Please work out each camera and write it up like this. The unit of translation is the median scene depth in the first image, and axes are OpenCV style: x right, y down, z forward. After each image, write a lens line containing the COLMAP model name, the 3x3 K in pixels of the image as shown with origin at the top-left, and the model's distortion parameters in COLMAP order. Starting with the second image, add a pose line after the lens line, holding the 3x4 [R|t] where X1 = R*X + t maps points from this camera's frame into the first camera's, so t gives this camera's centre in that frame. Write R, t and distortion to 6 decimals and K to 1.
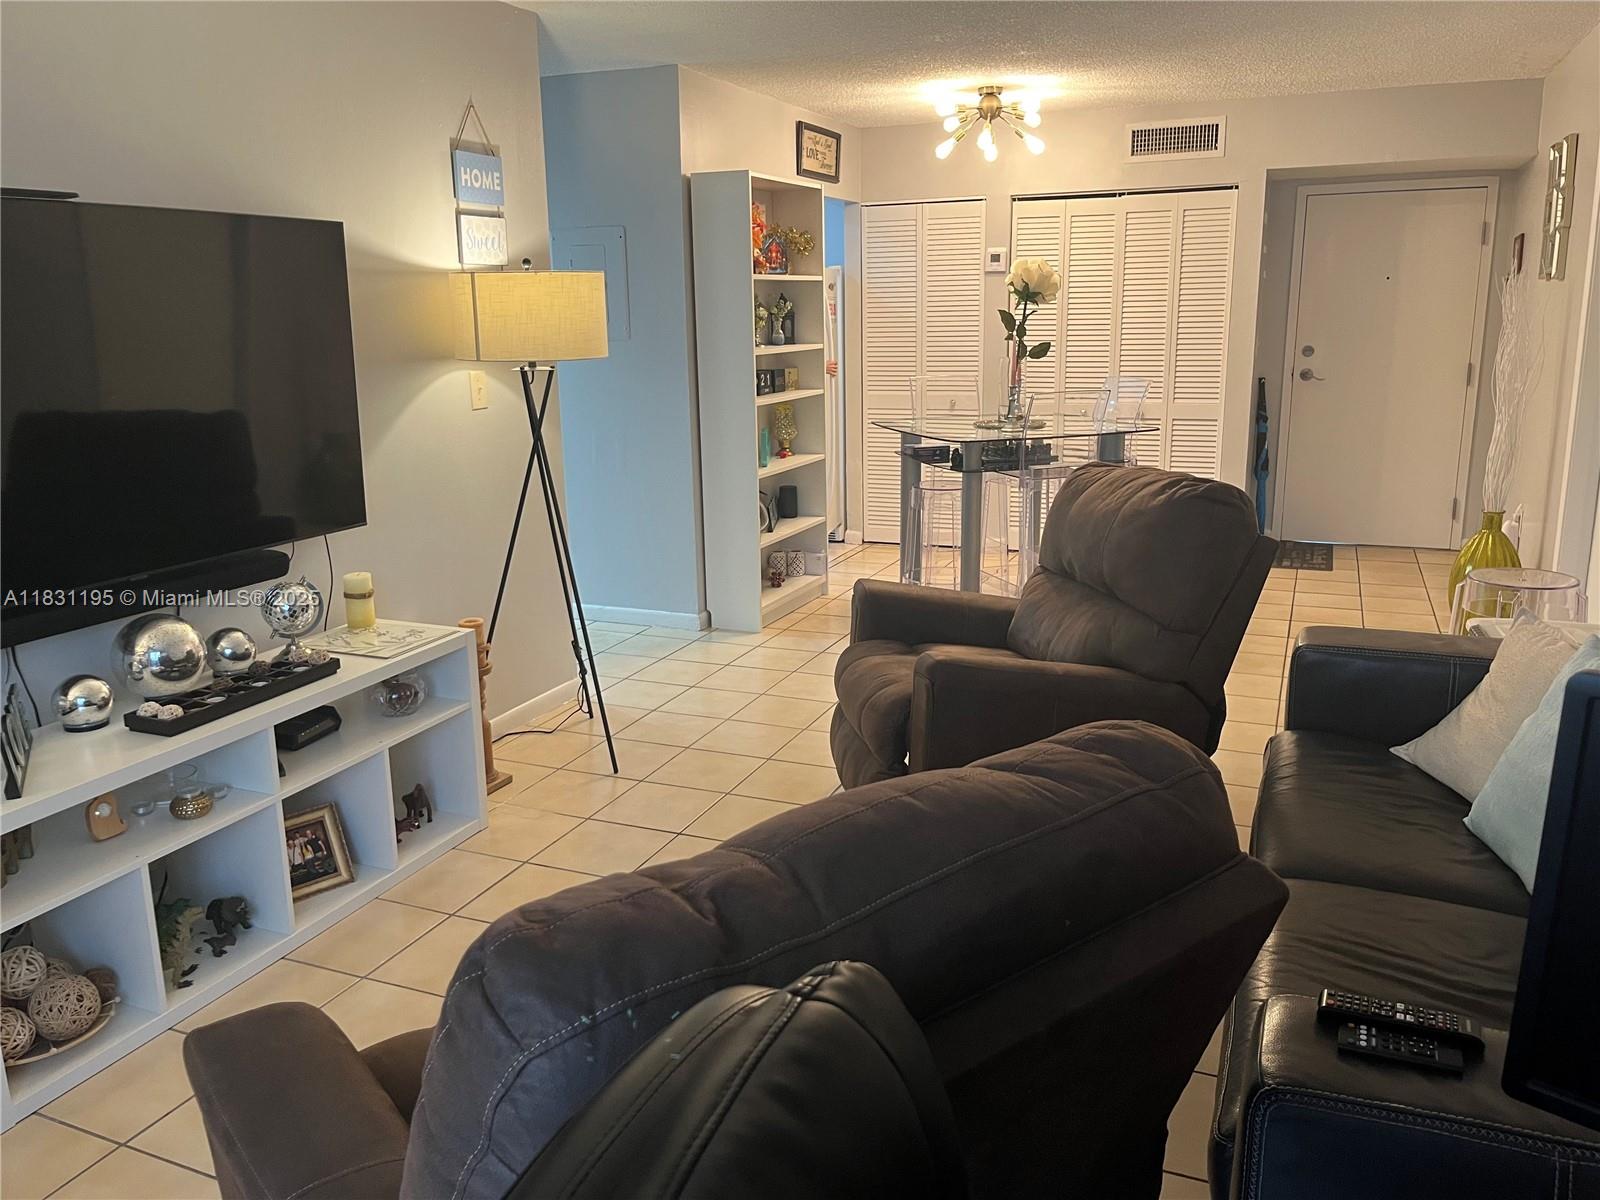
lens RADIAL K [[1222.8, 0, 803.6], [0, 1222.8, 587.5], [0, 0, 1]] dist [0.026002, -0.032243]
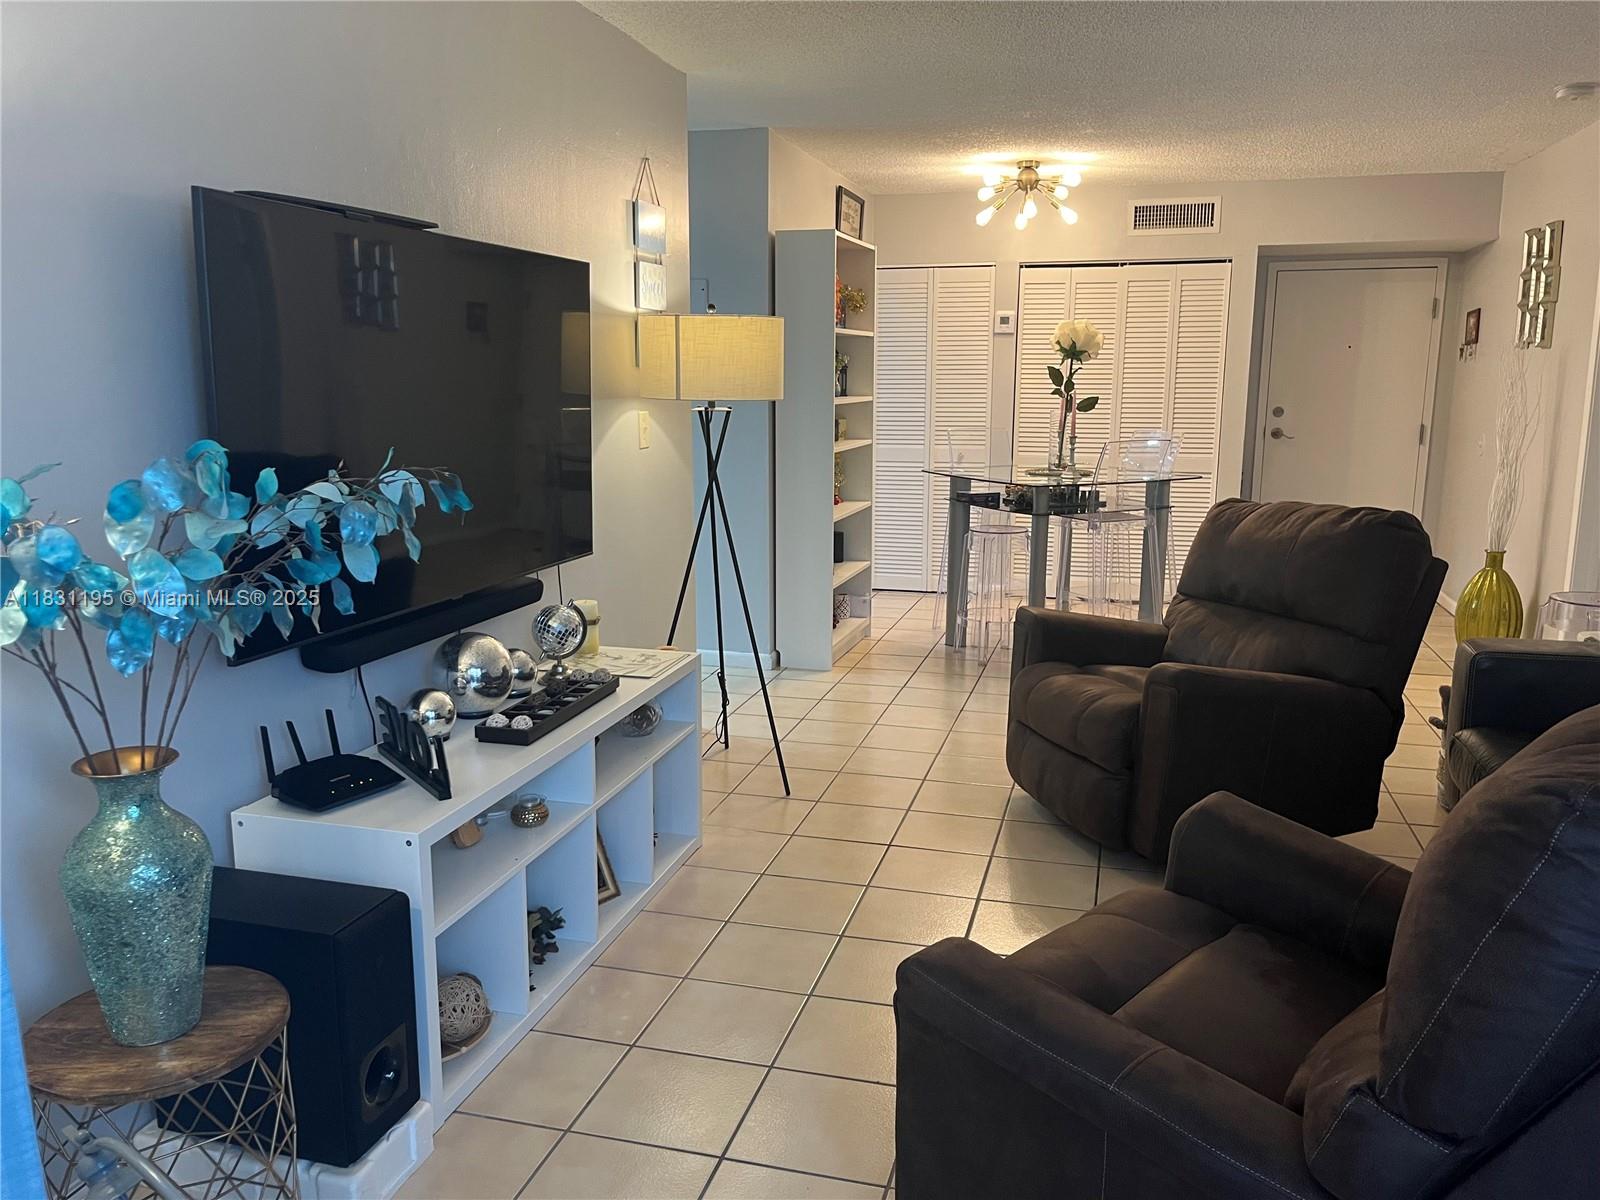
lens RADIAL K [[1222.8, 0, 793.7], [0, 1222.8, 610.4], [0, 0, 1]] dist [0.026002, -0.032243]
pose [[0.991640, -0.007420, 0.128820, -0.202038], [0.011975, 0.999329, -0.034626, 0.021711], [-0.128477, 0.035879, 0.991063, -0.027364]]
